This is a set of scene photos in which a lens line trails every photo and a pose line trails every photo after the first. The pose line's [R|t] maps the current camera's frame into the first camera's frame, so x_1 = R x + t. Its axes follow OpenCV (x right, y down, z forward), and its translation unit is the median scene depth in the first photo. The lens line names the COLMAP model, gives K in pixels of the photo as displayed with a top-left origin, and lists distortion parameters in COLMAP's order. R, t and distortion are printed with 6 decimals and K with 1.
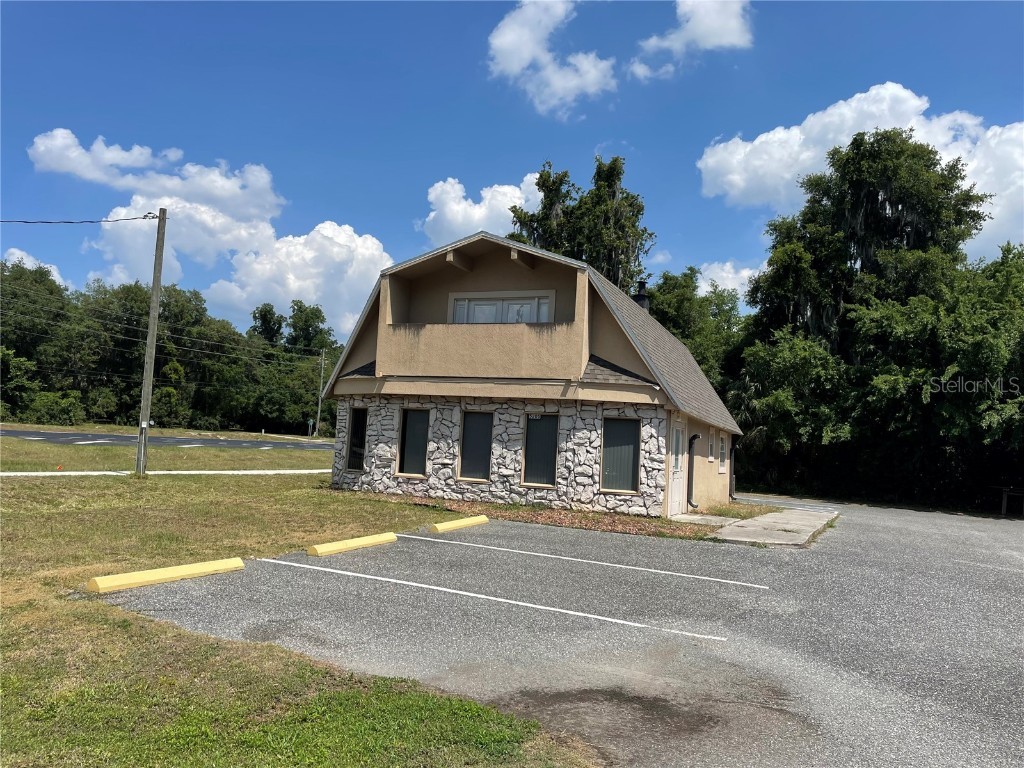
lens RADIAL K [[763.1, 0, 512.0], [0, 763.1, 384.0], [0, 0, 1]] dist [0.054929, -0.004229]
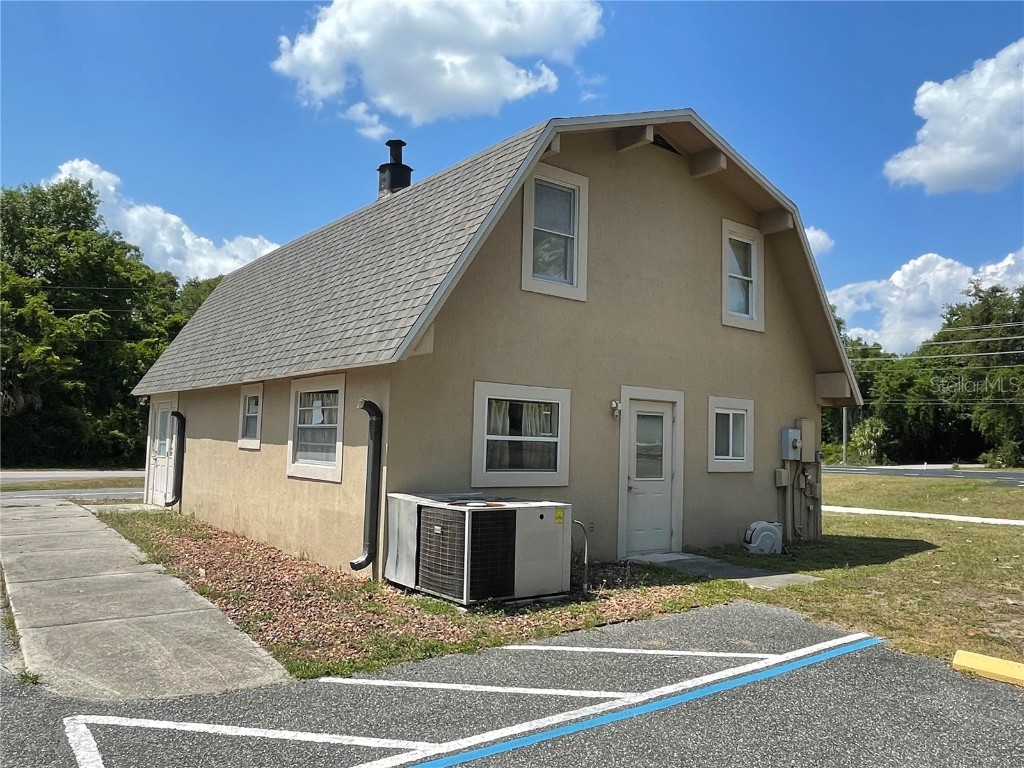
lens RADIAL K [[778.4, 0, 508.4], [0, 778.4, 364.6], [0, 0, 1]] dist [0.001278, 0.000615]
pose [[-0.499933, -0.161670, -0.850841, 0.852704], [0.019554, 0.980065, -0.197713, 0.206226], [0.865843, -0.115481, -0.486805, 1.901889]]
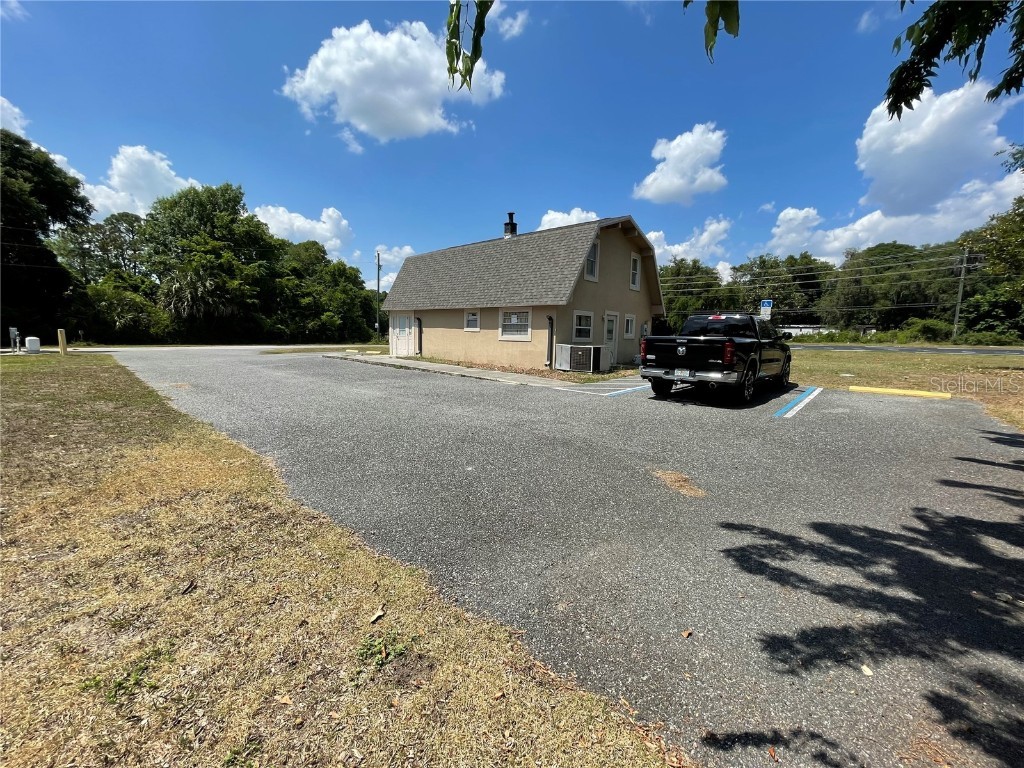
lens RADIAL K [[411.6, 0, 512.0], [0, 411.6, 384.0], [0, 0, 1]] dist [-0.007513, -0.000007]
pose [[-0.319037, 0.045434, -0.946653, 1.339462], [0.041418, 0.998564, 0.033967, 0.240459], [0.946837, -0.028372, -0.320461, 1.773836]]
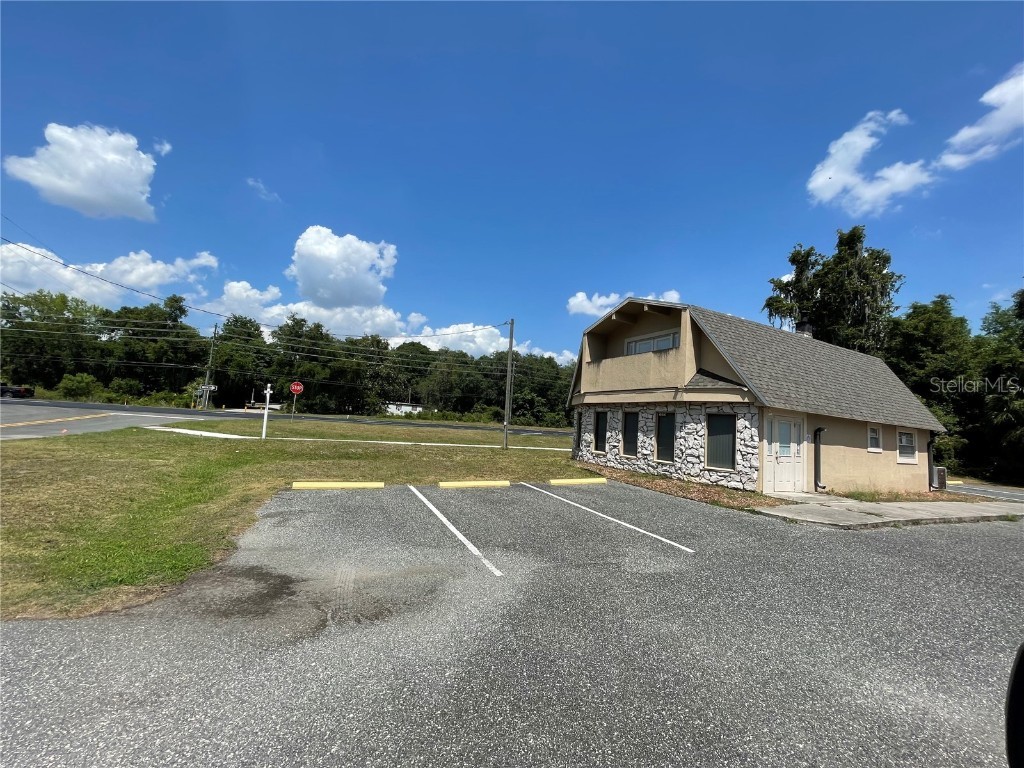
lens RADIAL K [[411.6, 0, 512.0], [0, 411.6, 384.0], [0, 0, 1]] dist [-0.007513, -0.000007]
pose [[0.769589, -0.066918, -0.635024, 0.315464], [0.030490, 0.997210, -0.068134, 0.030022], [0.637812, 0.033074, 0.769482, 0.213313]]
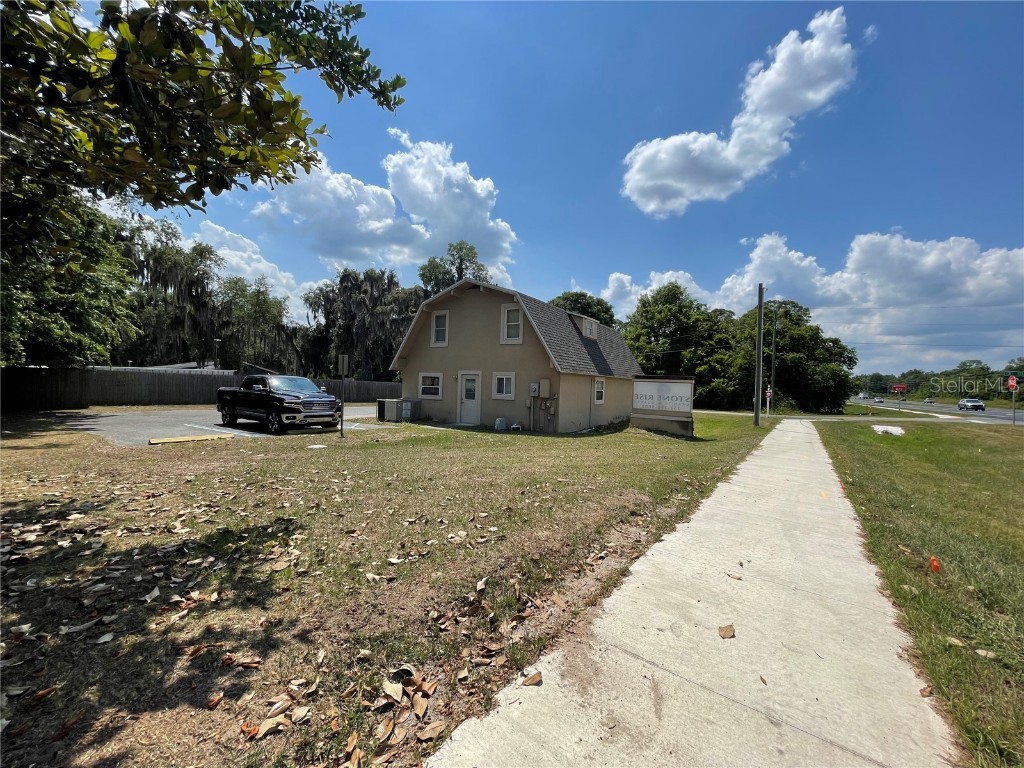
lens RADIAL K [[411.6, 0, 512.0], [0, 411.6, 384.0], [0, 0, 1]] dist [-0.007513, -0.000007]
pose [[-0.976250, -0.095577, 0.194426, -0.106018], [-0.112341, 0.990675, -0.077082, 0.203012], [-0.185246, -0.097094, -0.977884, 2.722947]]
